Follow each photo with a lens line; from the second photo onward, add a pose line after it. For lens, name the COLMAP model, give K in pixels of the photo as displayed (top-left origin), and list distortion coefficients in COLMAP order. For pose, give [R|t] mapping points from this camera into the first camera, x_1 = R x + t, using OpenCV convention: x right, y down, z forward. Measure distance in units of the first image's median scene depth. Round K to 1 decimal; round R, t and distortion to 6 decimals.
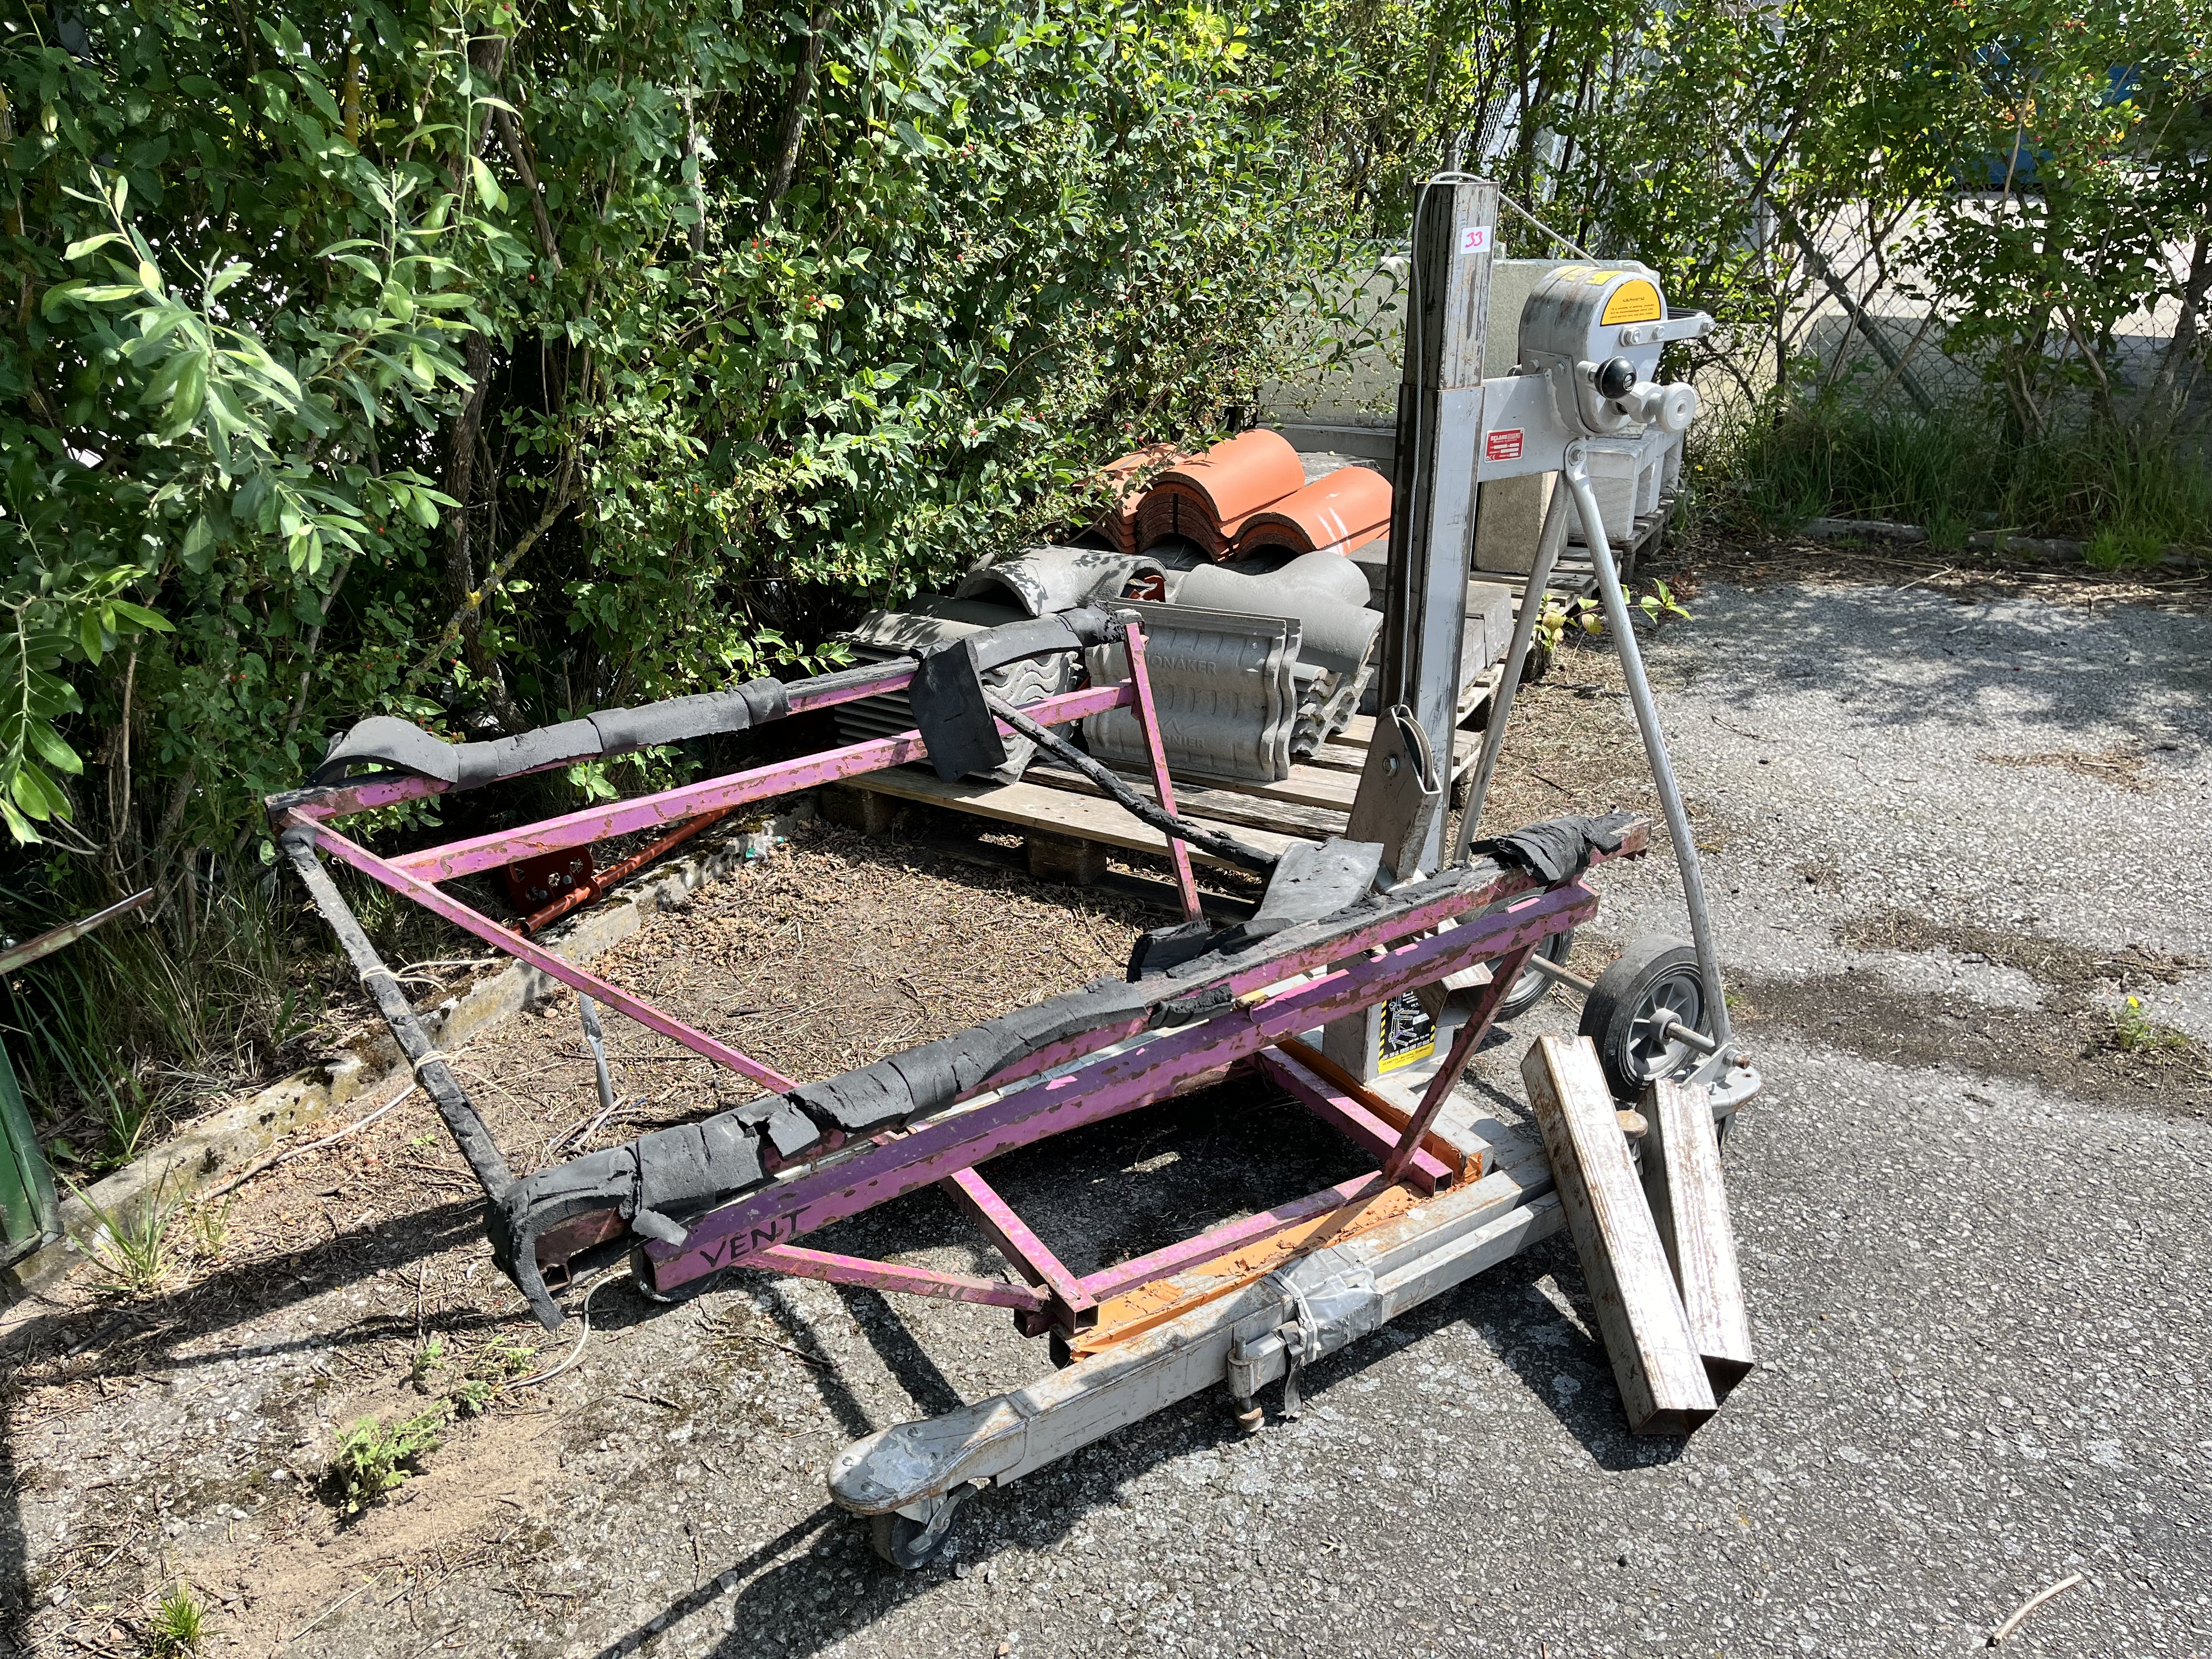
lens RADIAL K [[1693.0, 0, 1106.0], [0, 1693.0, 829.5], [0, 0, 1]] dist [0.021916, 0.002760]
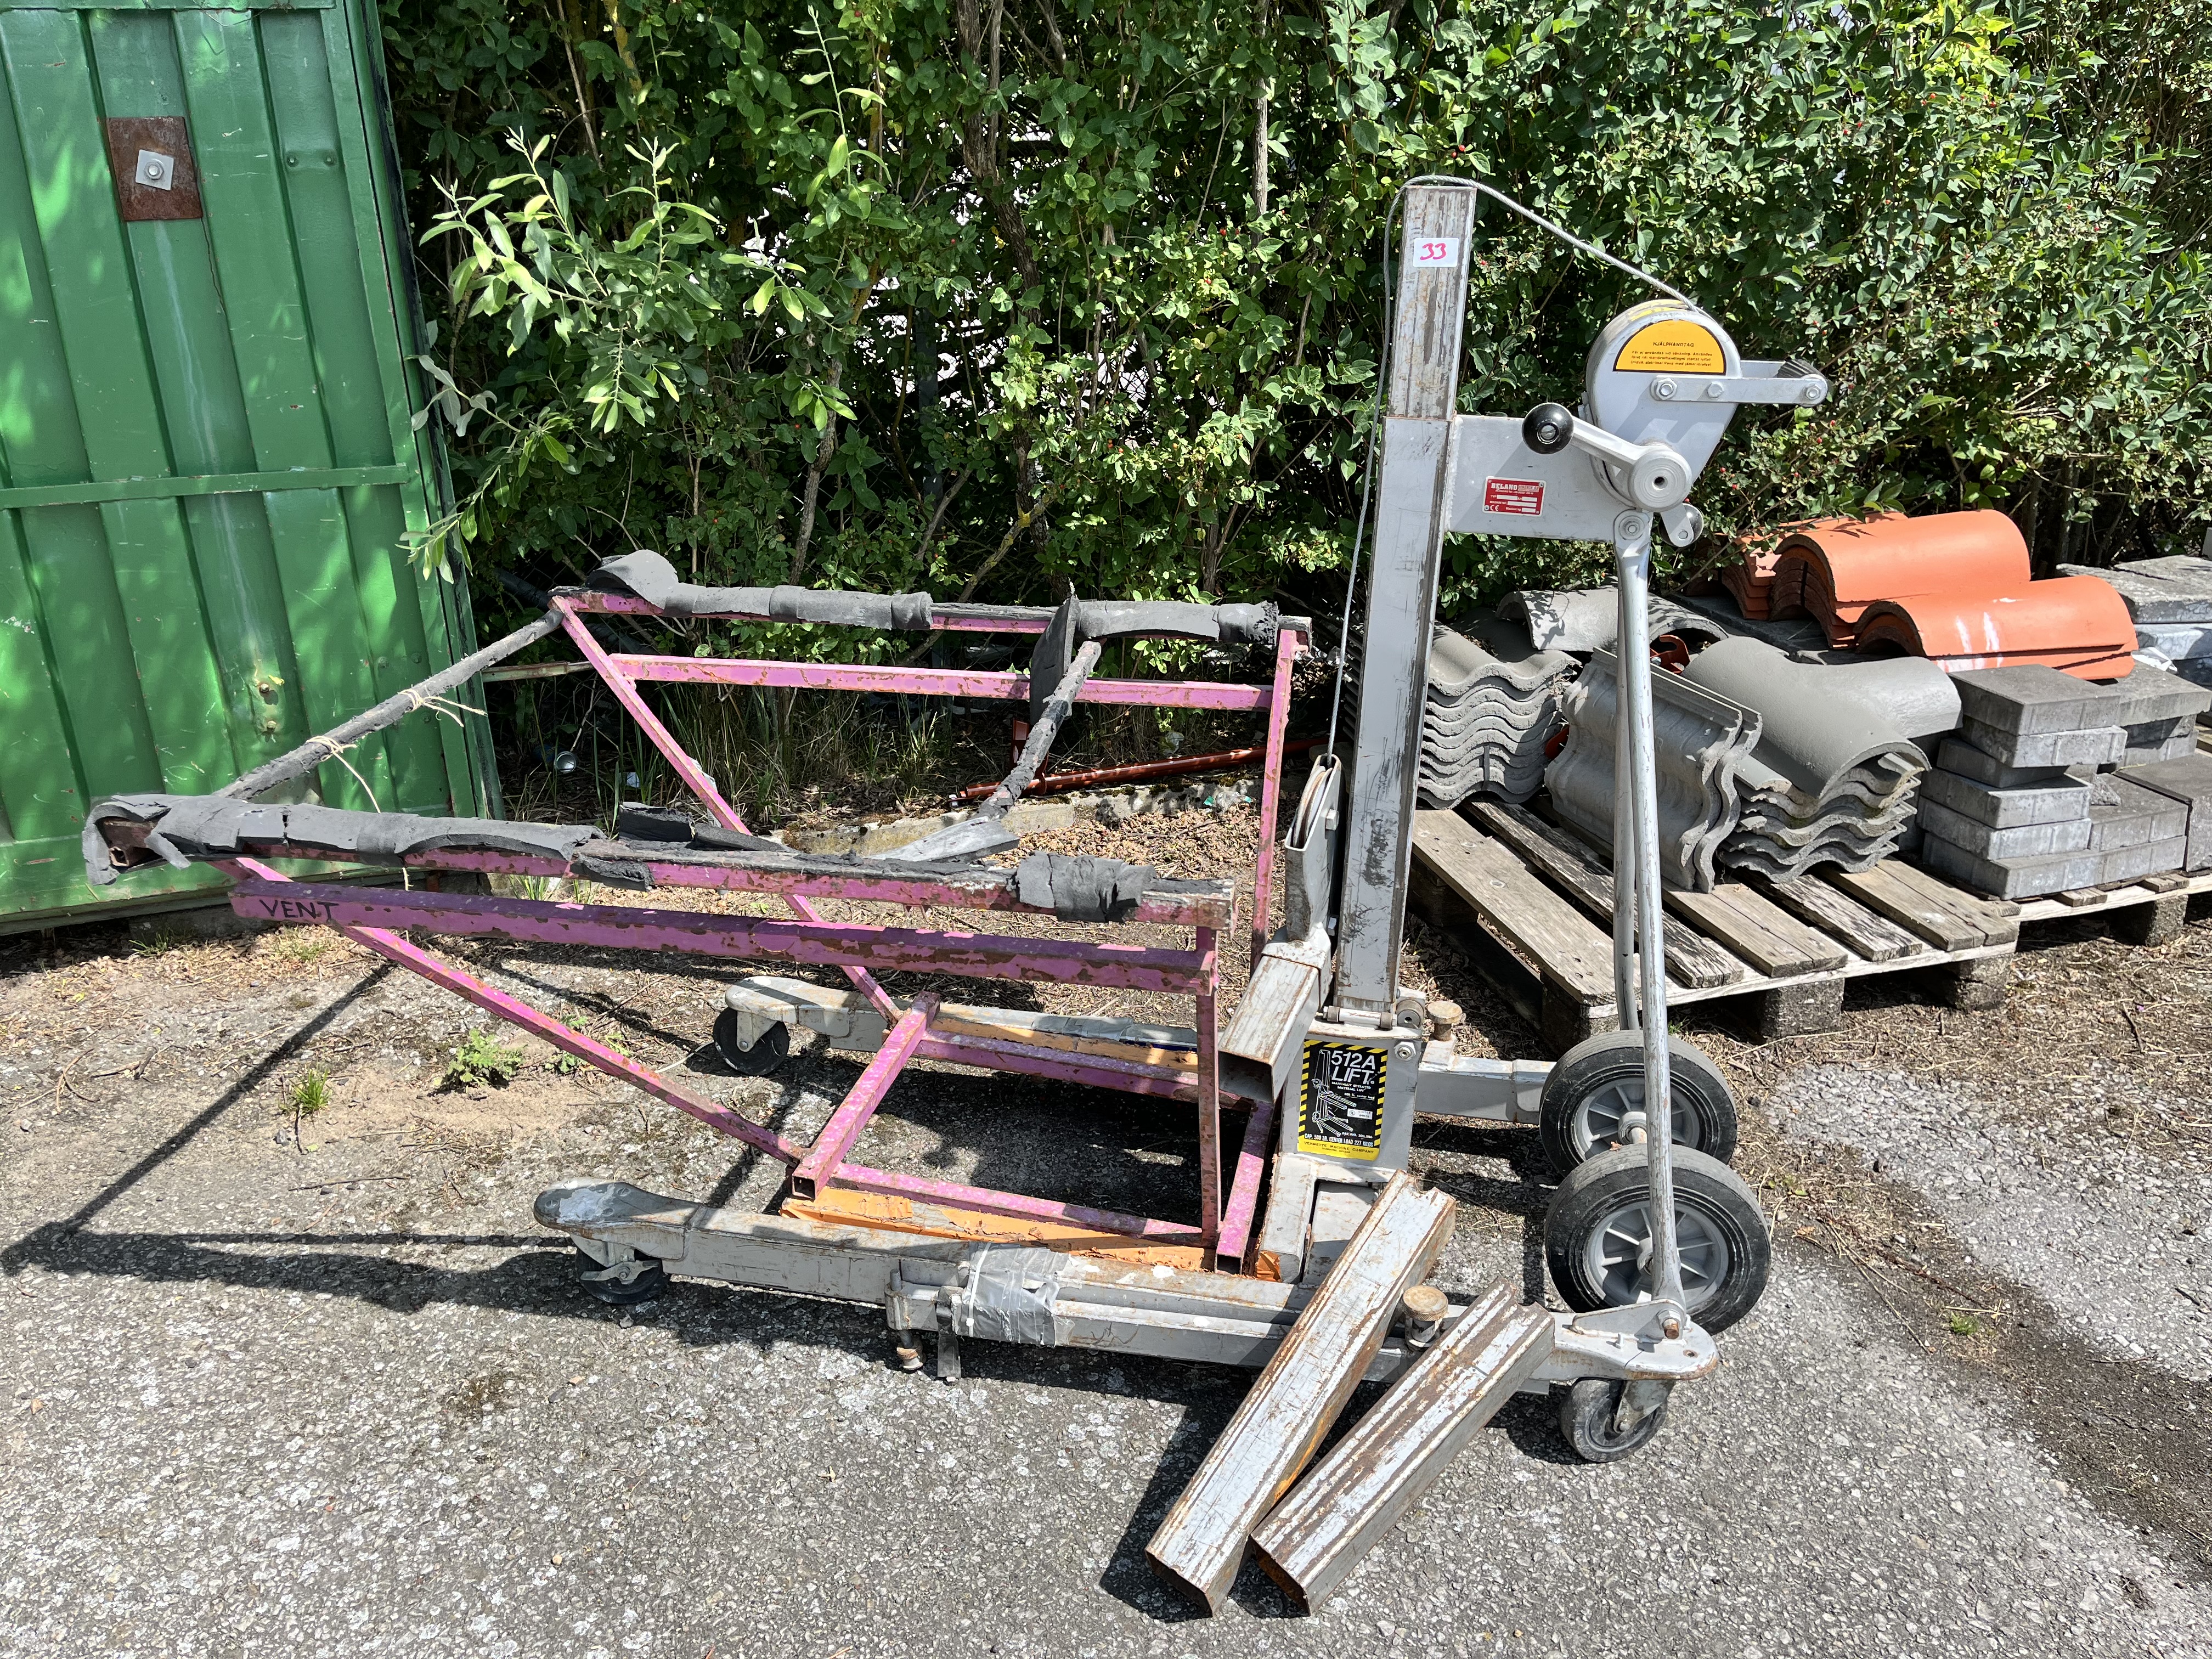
lens RADIAL K [[1693.0, 0, 1106.0], [0, 1693.0, 829.5], [0, 0, 1]] dist [0.021916, 0.002760]
pose [[0.706460, 0.289247, -0.645949, 0.683502], [-0.294583, 0.950034, 0.103232, -0.092798], [0.643533, 0.117356, 0.756368, 0.233619]]
